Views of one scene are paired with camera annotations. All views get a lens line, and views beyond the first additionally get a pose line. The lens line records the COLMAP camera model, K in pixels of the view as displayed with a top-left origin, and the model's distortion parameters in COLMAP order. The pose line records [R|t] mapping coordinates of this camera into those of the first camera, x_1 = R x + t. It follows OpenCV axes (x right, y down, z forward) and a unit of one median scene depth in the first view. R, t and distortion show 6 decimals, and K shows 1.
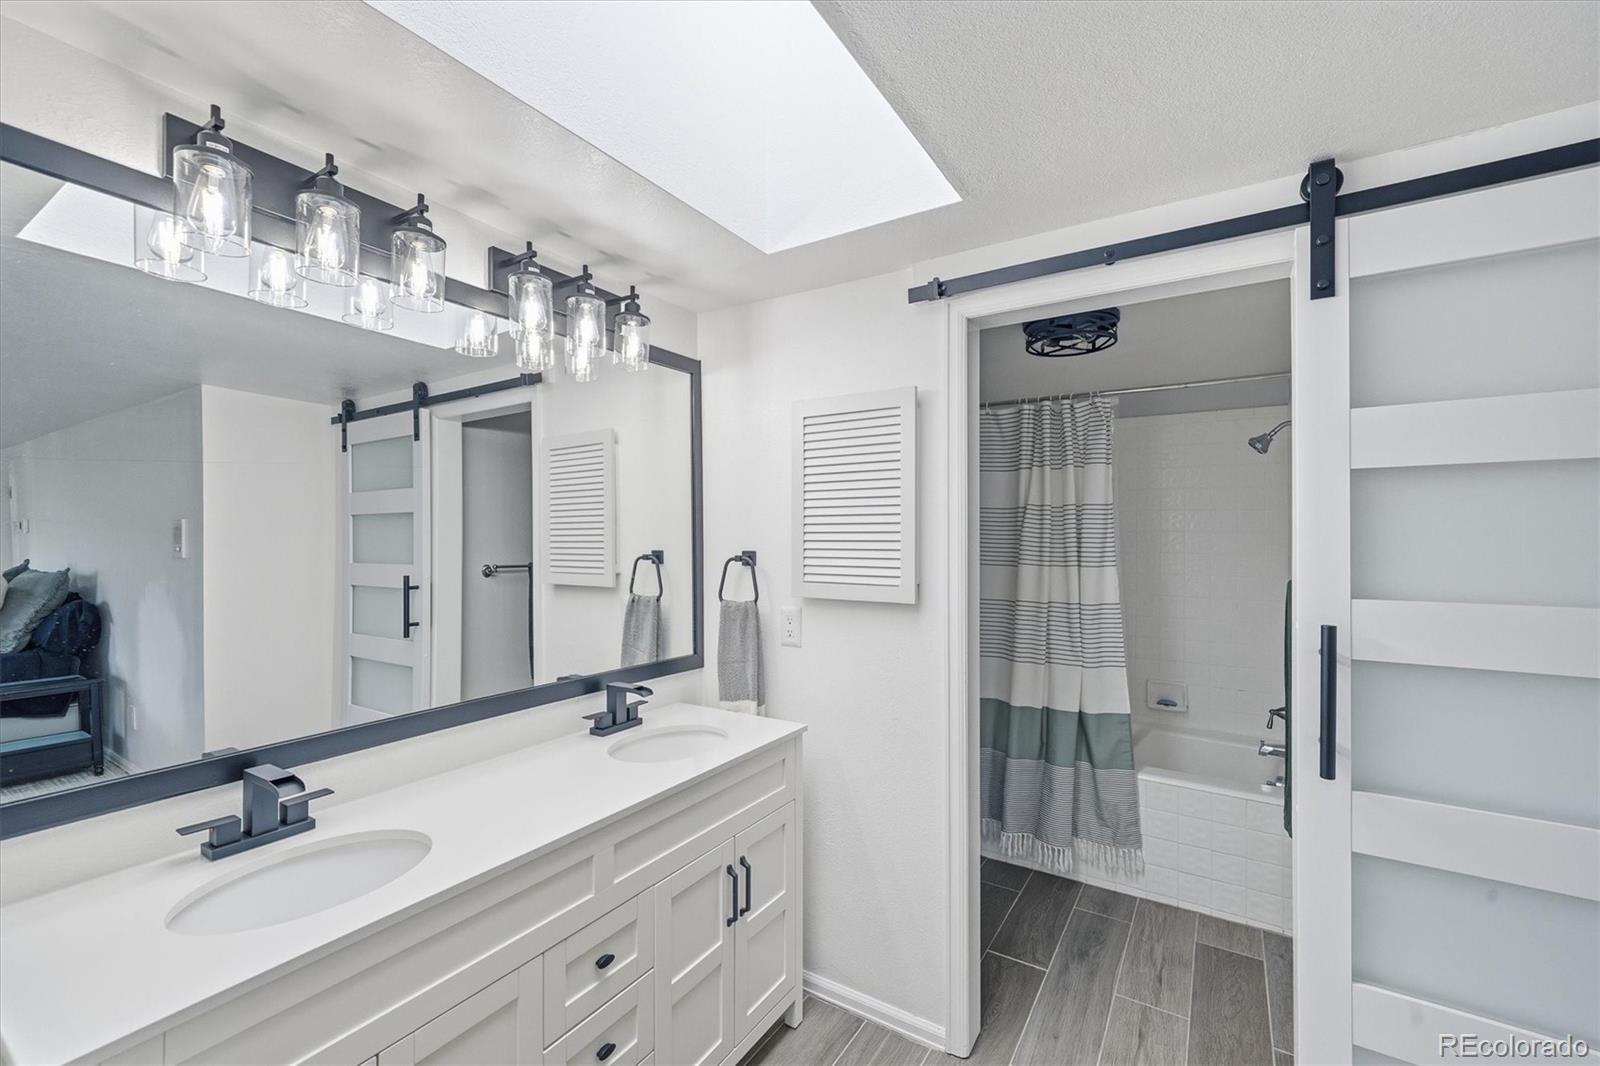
lens RADIAL K [[652.0, 0, 828.0], [0, 652.0, 540.5], [0, 0, 1]] dist [0.003912, 0.000288]
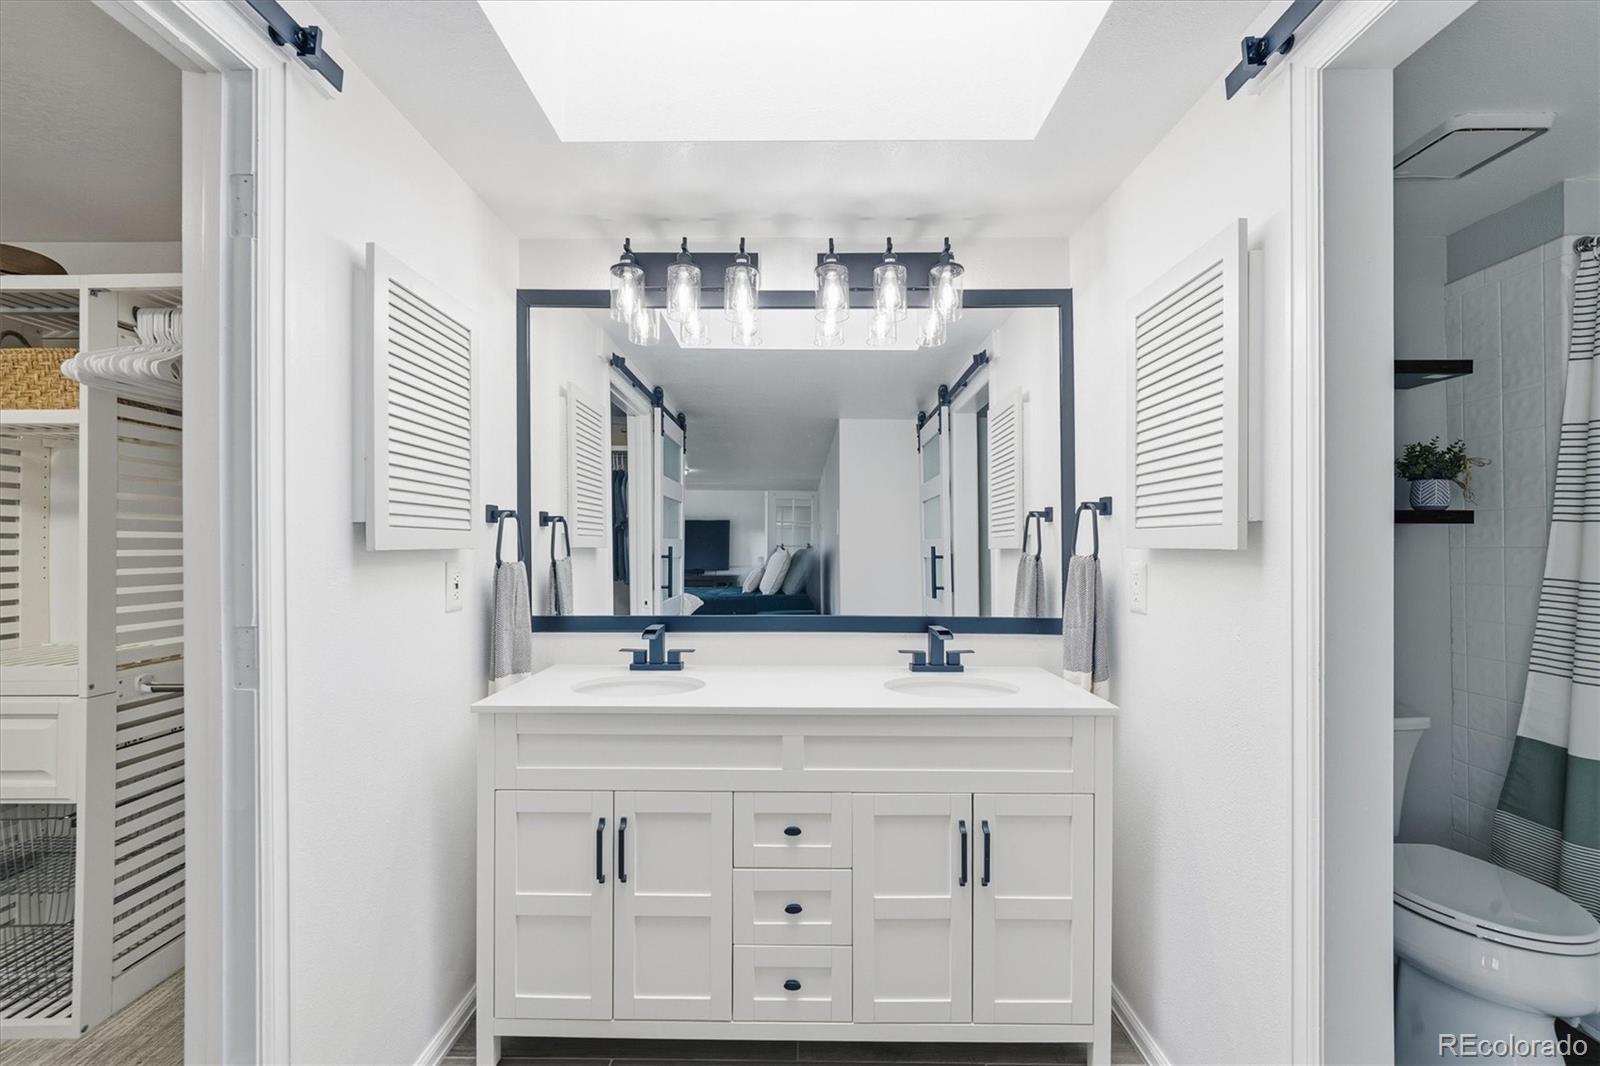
lens RADIAL K [[652.0, 0, 808.7], [0, 652.0, 545.1], [0, 0, 1]] dist [0.003912, 0.000288]
pose [[0.522736, -0.003512, -0.852488, 0.453328], [-0.000254, 0.999991, -0.004276, 0.093356], [0.852495, 0.002451, 0.522730, 0.280056]]
